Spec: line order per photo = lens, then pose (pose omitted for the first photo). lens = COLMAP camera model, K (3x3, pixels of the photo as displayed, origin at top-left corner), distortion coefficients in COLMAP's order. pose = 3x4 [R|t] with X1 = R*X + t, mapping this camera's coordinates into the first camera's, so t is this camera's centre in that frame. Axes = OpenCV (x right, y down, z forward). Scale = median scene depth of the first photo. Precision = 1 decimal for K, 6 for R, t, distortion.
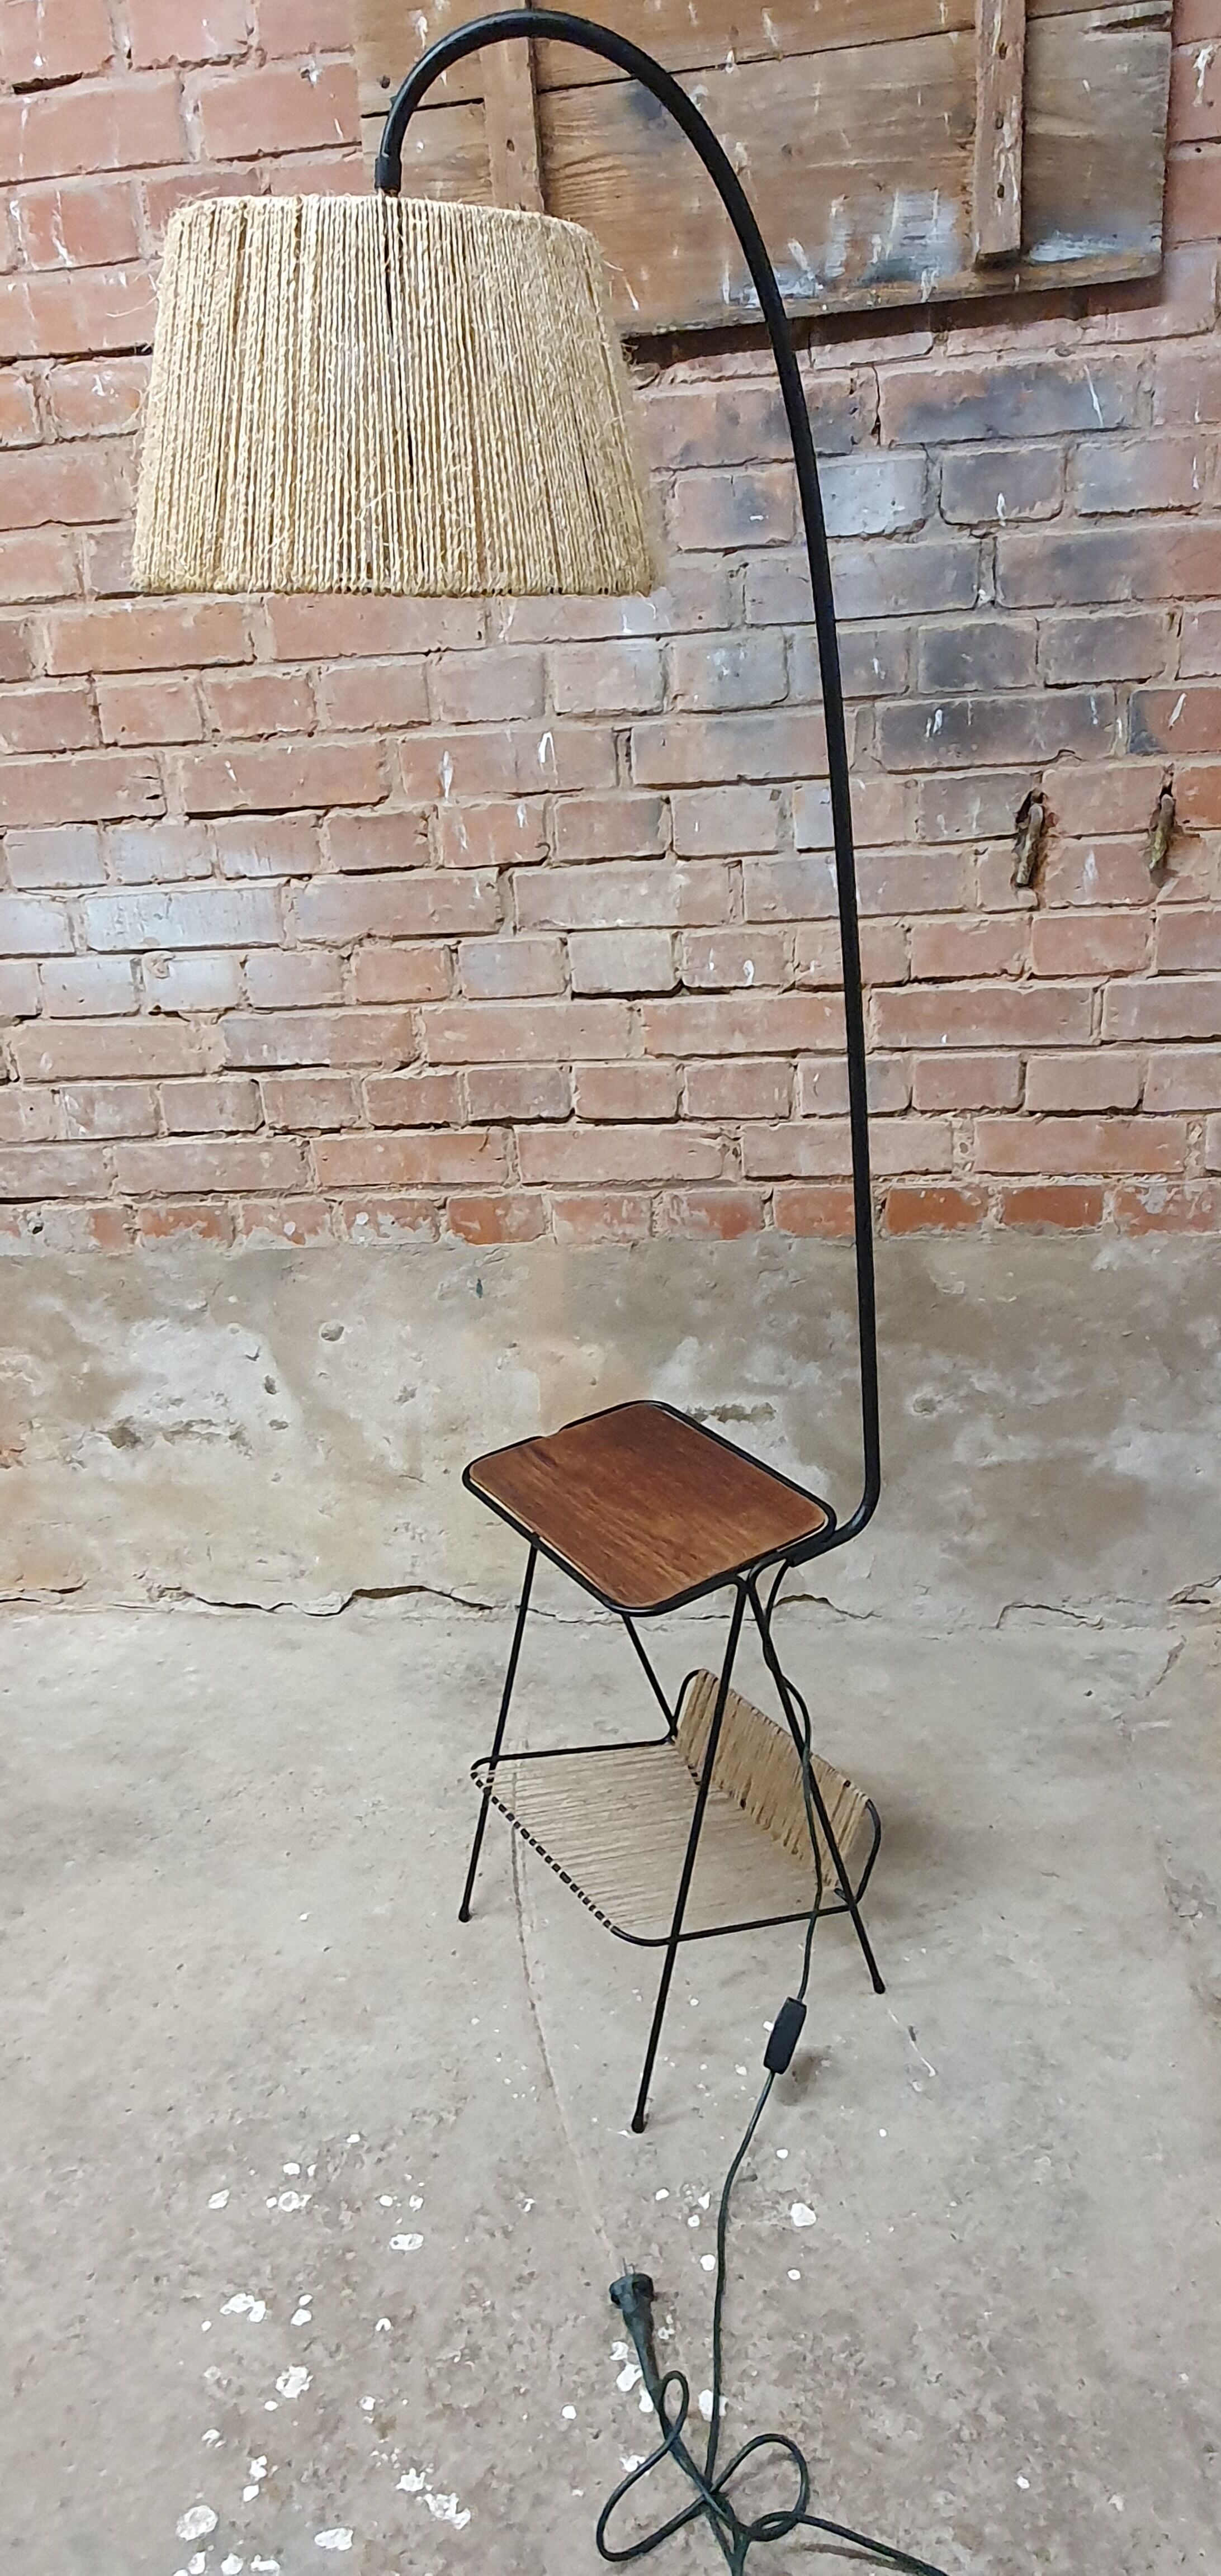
lens RADIAL K [[1549.3, 0, 597.0], [0, 1549.3, 1281.4], [0, 0, 1]] dist [0.013737, -0.001640]
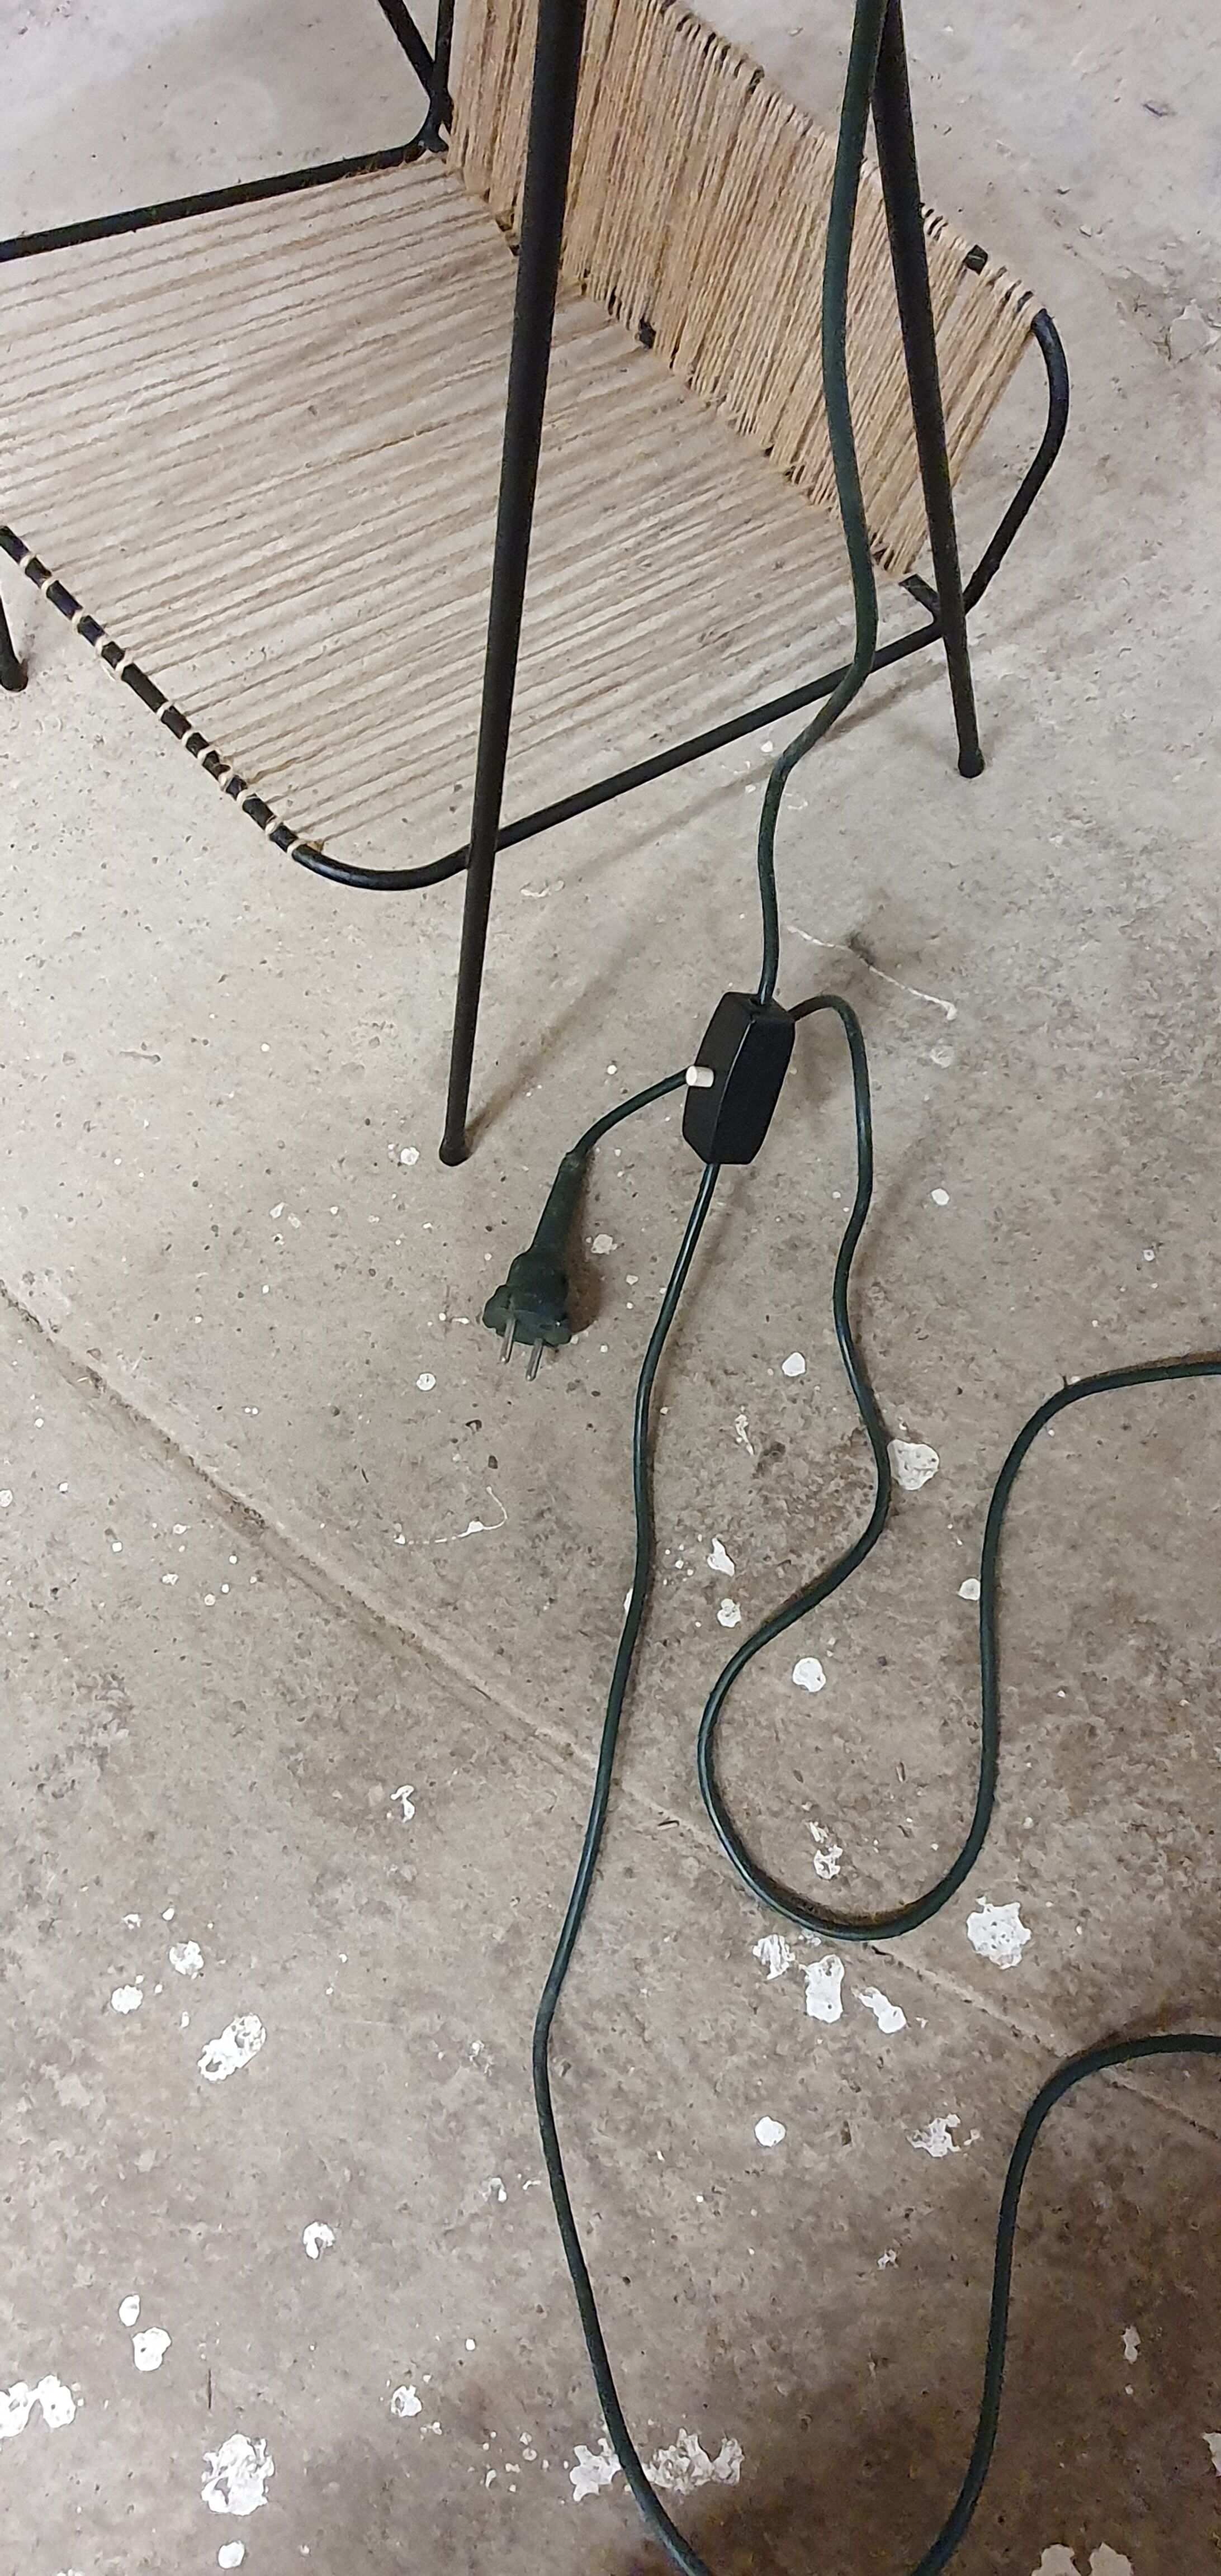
lens RADIAL K [[1549.3, 0, 603.9], [0, 1549.3, 1287.5], [0, 0, 1]] dist [0.013737, -0.001640]
pose [[0.788329, -0.596932, 0.149027, 0.016197], [0.247207, 0.529123, 0.811737, 0.126791], [-0.563406, -0.603076, 0.564689, 0.596468]]
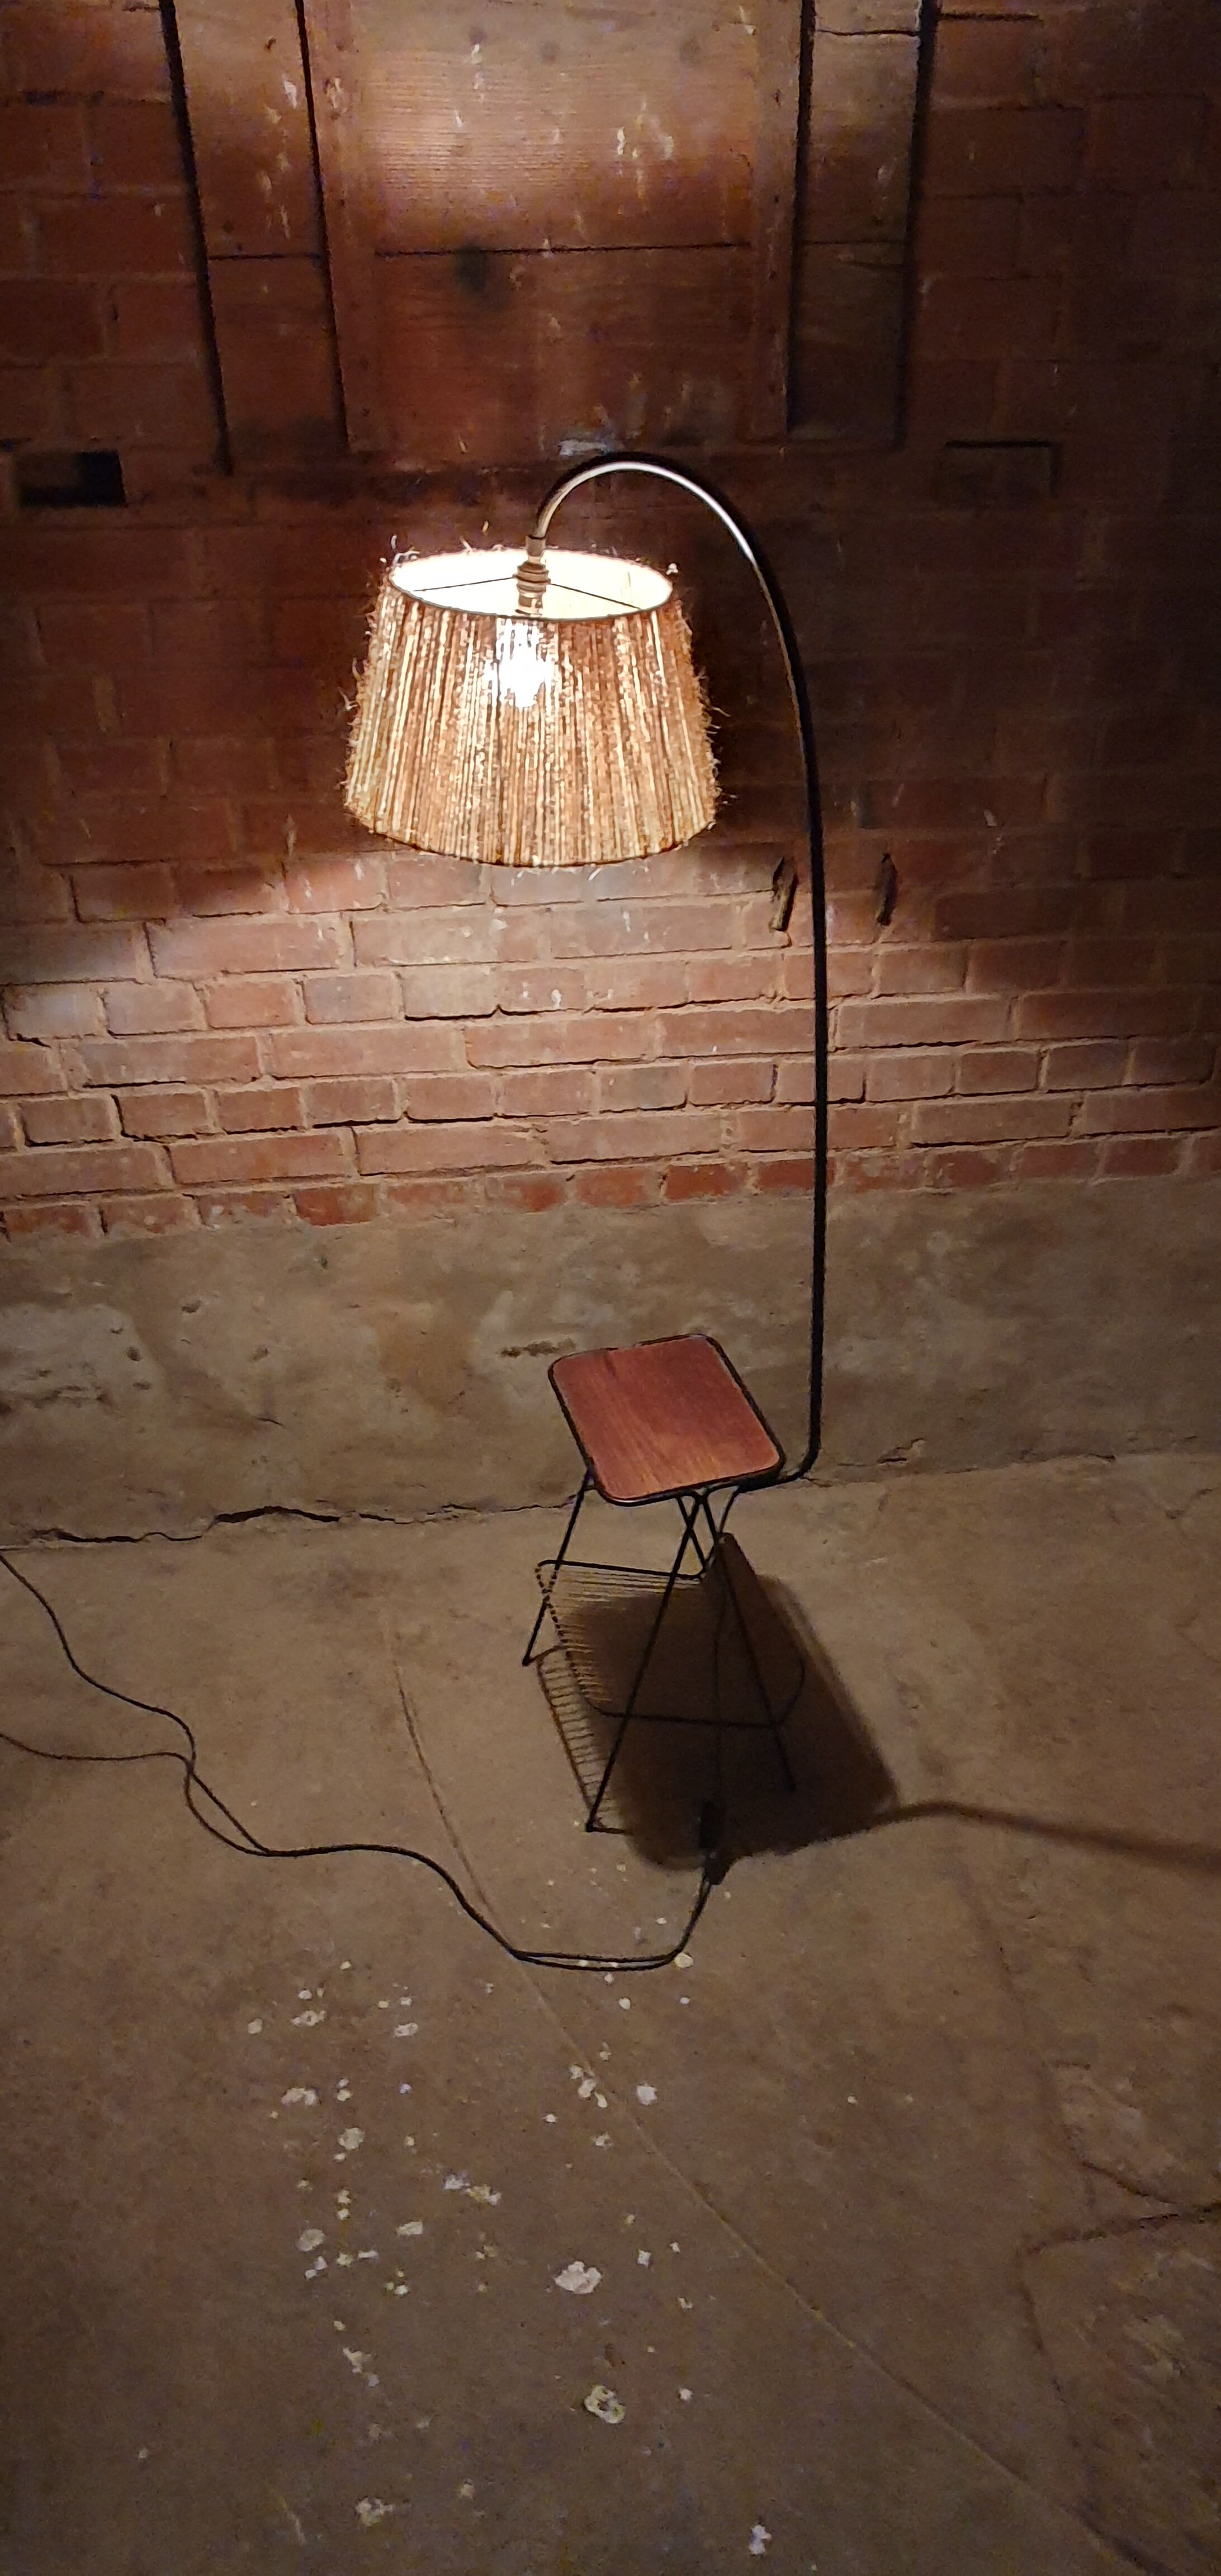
lens RADIAL K [[1549.3, 0, 595.9], [0, 1549.3, 1294.2], [0, 0, 1]] dist [0.013737, -0.001640]
pose [[0.969983, -0.076942, 0.230678, -0.163382], [0.038741, 0.985402, 0.165774, -0.171709], [-0.240065, -0.151861, 0.958805, -0.178744]]
